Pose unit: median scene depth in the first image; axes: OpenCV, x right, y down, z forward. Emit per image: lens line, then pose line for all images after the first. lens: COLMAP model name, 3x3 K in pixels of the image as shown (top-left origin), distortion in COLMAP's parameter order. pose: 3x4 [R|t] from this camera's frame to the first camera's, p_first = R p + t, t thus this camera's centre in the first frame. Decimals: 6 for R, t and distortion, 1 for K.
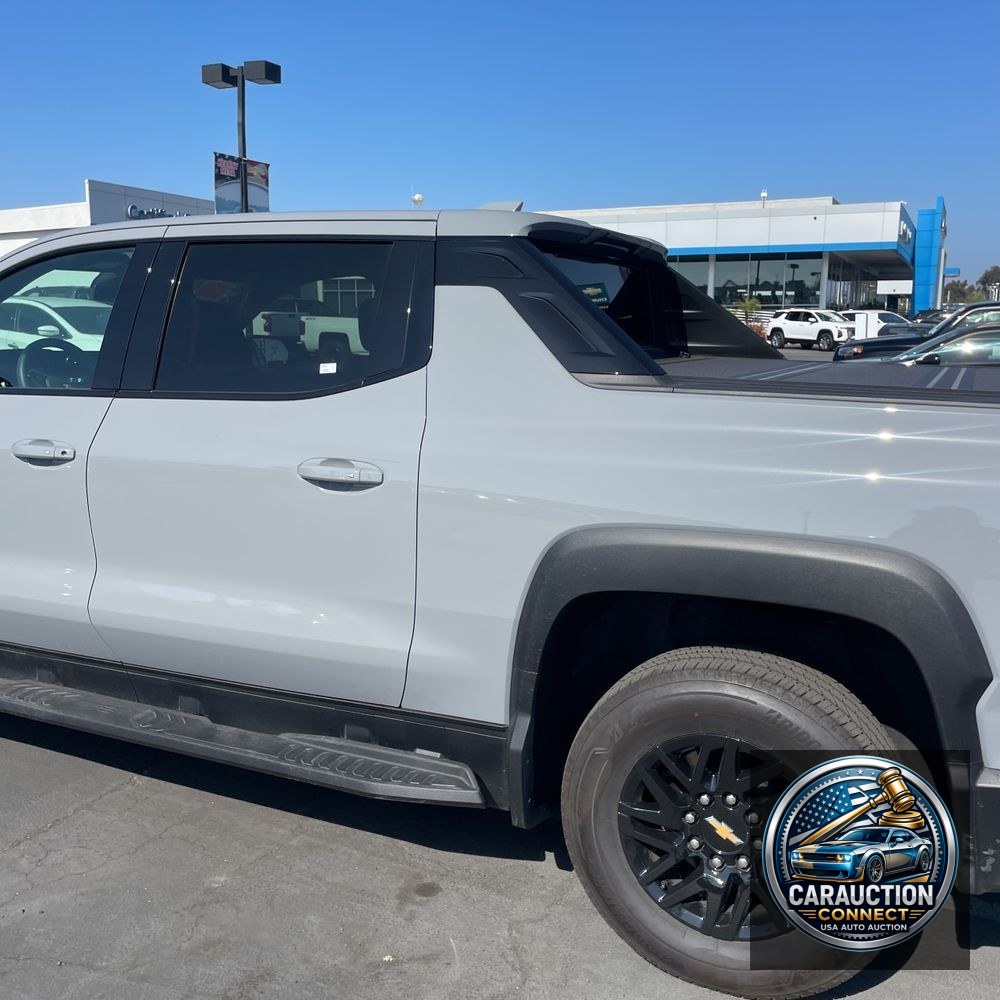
lens RADIAL K [[1007.1, 0, 488.0], [0, 1007.1, 493.9], [0, 0, 1]] dist [0.101388, -0.137215]
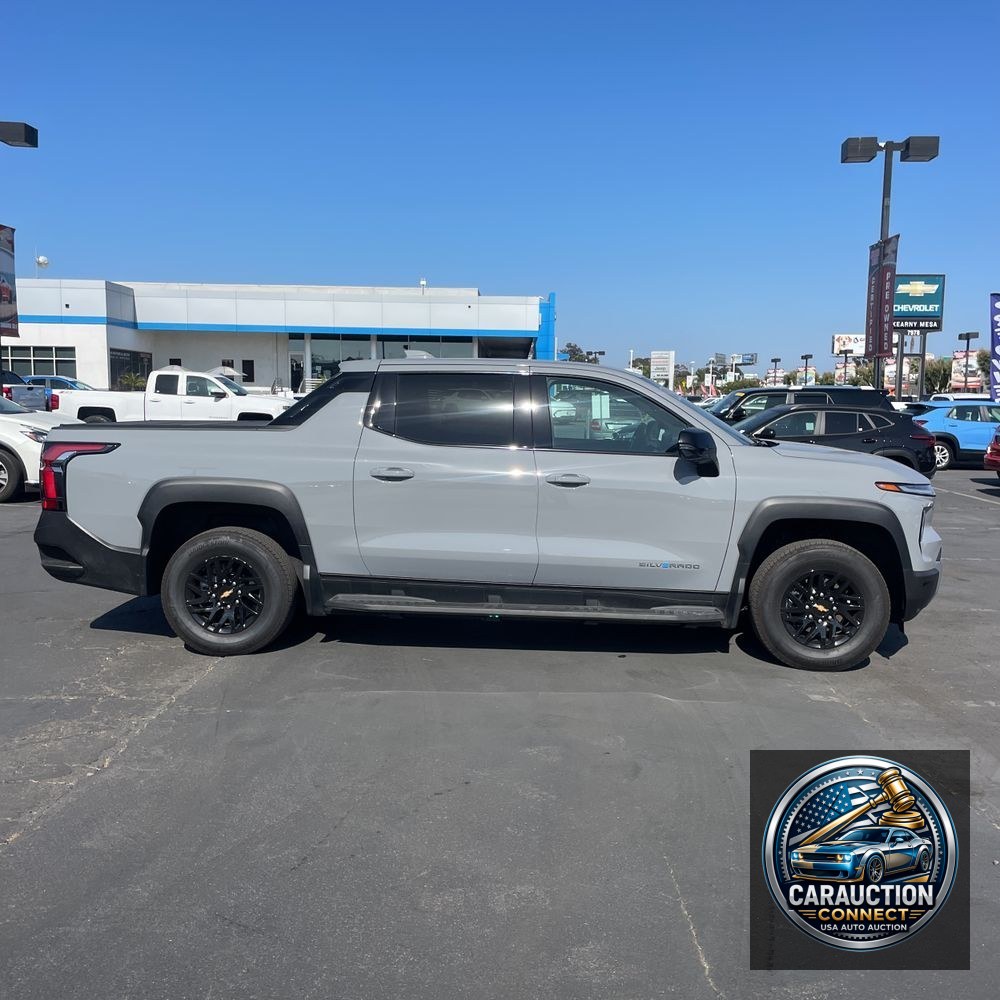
lens RADIAL K [[1008.6, 0, 523.2], [0, 1008.6, 501.4], [0, 0, 1]] dist [0.099291, -0.150423]
pose [[0.903879, -0.038712, 0.426032, -0.122622], [0.065403, 0.996694, -0.048193, -0.000321], [-0.422758, 0.071425, 0.903424, -0.013055]]
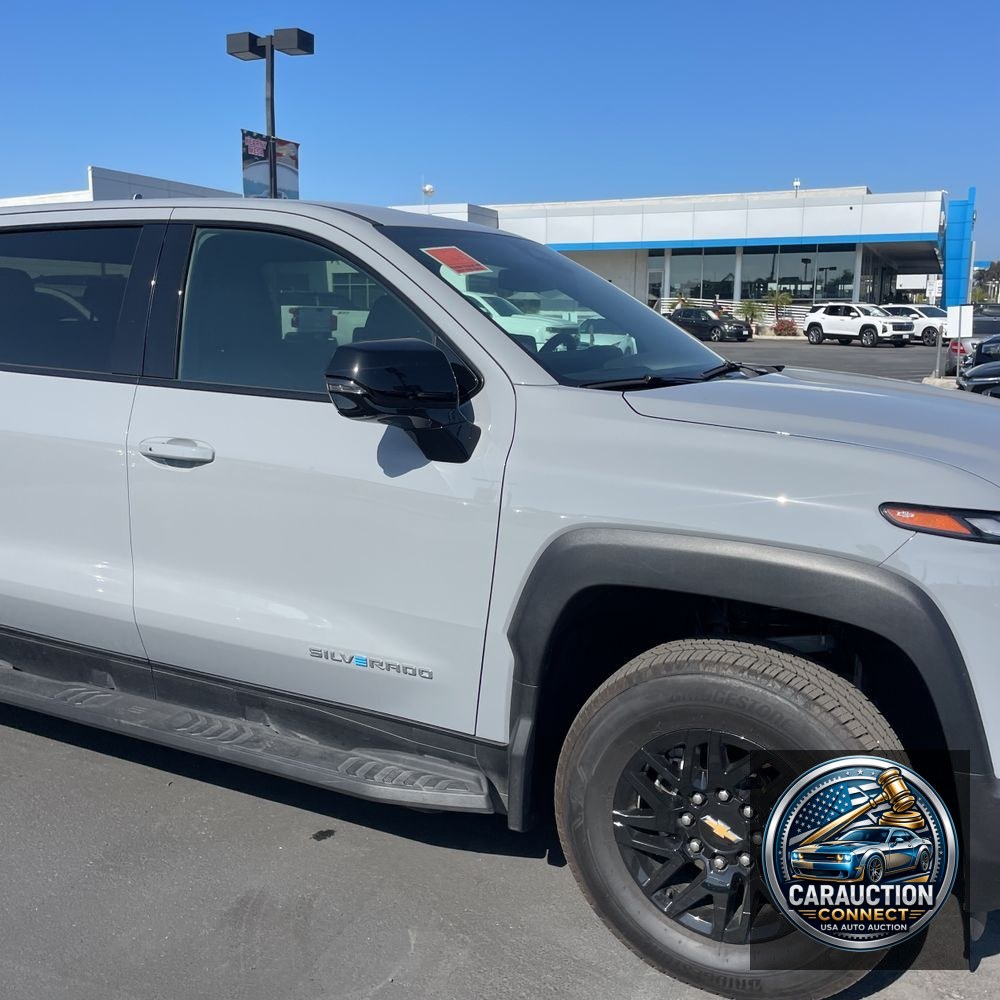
lens RADIAL K [[1009.0, 0, 489.8], [0, 1009.0, 487.7], [0, 0, 1]] dist [0.106451, -0.158253]
pose [[0.999956, -0.001736, 0.009237, -0.031667], [0.001756, 0.999996, -0.002097, -0.007713], [-0.009234, 0.002113, 0.999955, 0.050012]]
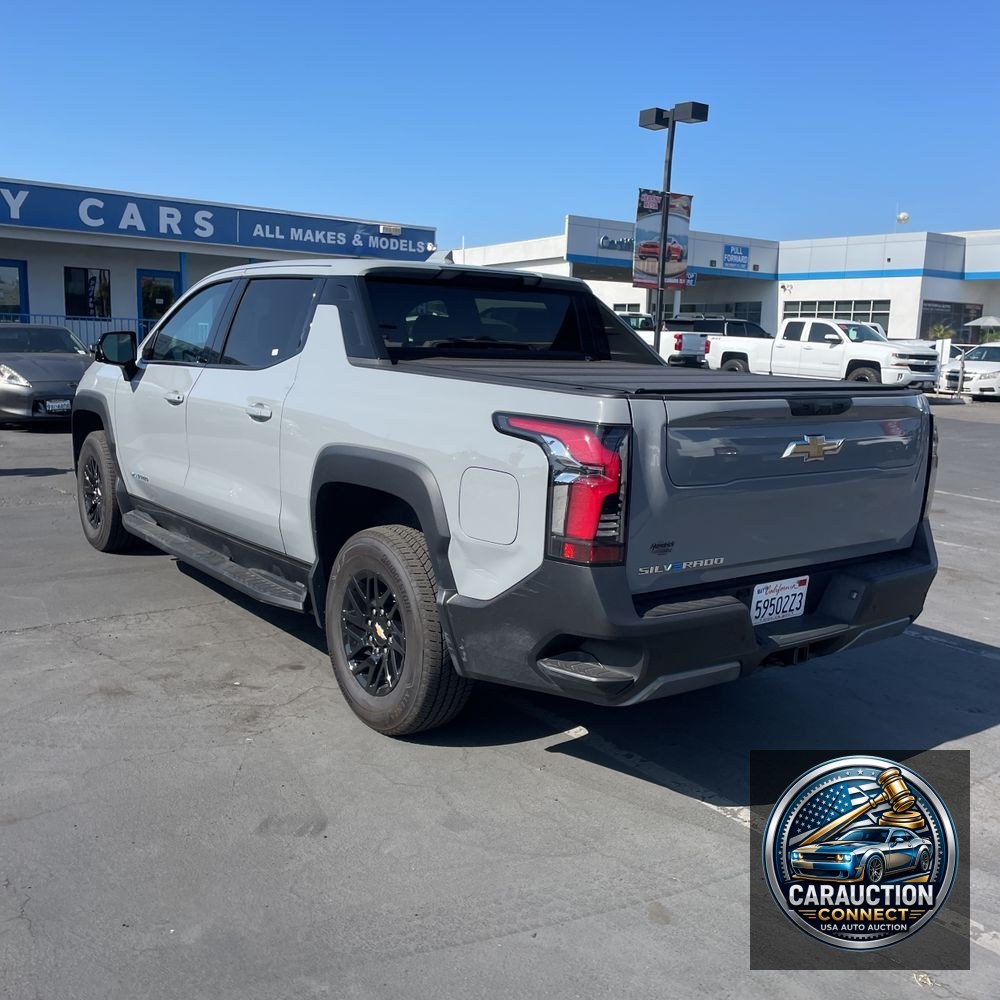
lens RADIAL K [[1002.8, 0, 485.5], [0, 1002.8, 487.9], [0, 0, 1]] dist [0.104901, -0.148835]
pose [[0.885622, 0.091459, -0.455312, 0.064984], [-0.103321, 0.994647, -0.001173, 0.004664], [0.452768, 0.048083, 0.890331, -0.023529]]
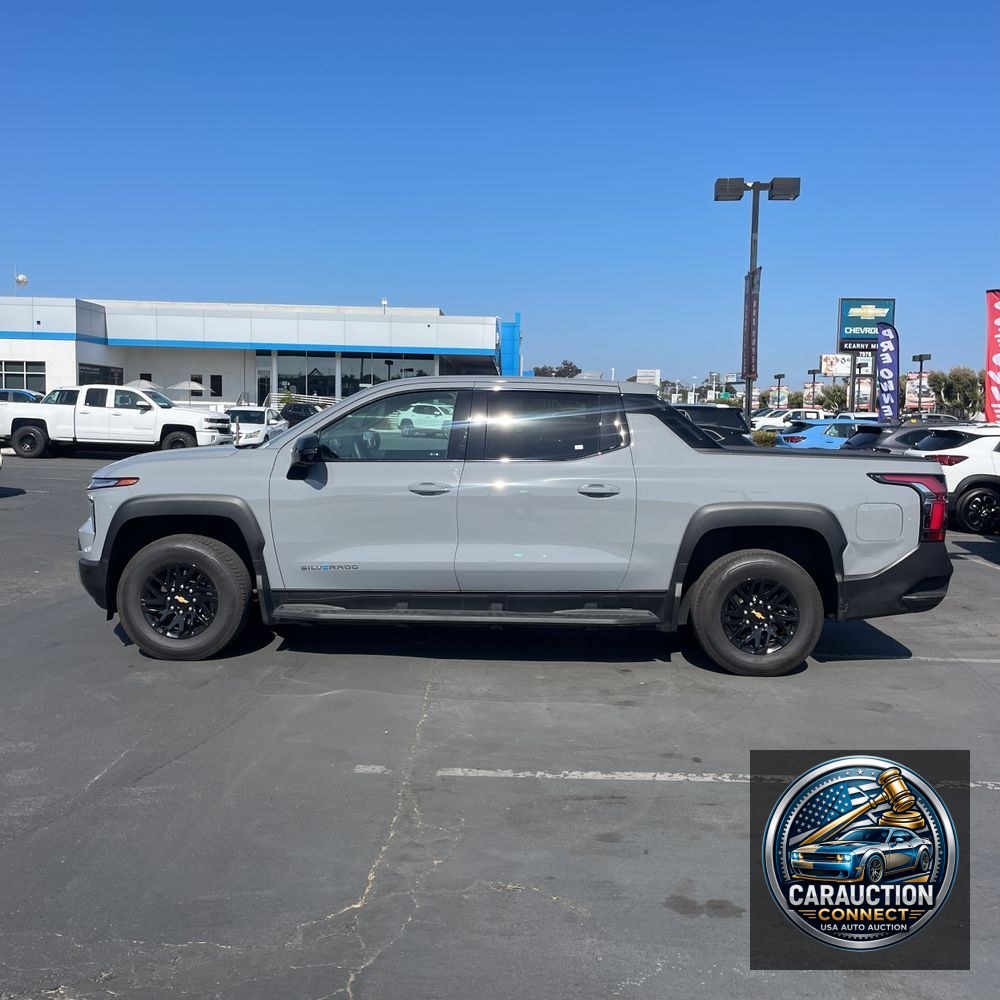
lens RADIAL K [[1004.5, 0, 522.7], [0, 1004.5, 475.2], [0, 0, 1]] dist [0.110545, -0.173923]
pose [[0.904126, -0.014044, 0.427034, -0.086759], [0.057827, 0.994286, -0.089733, 0.009651], [-0.423334, 0.105824, 0.899772, -0.070359]]
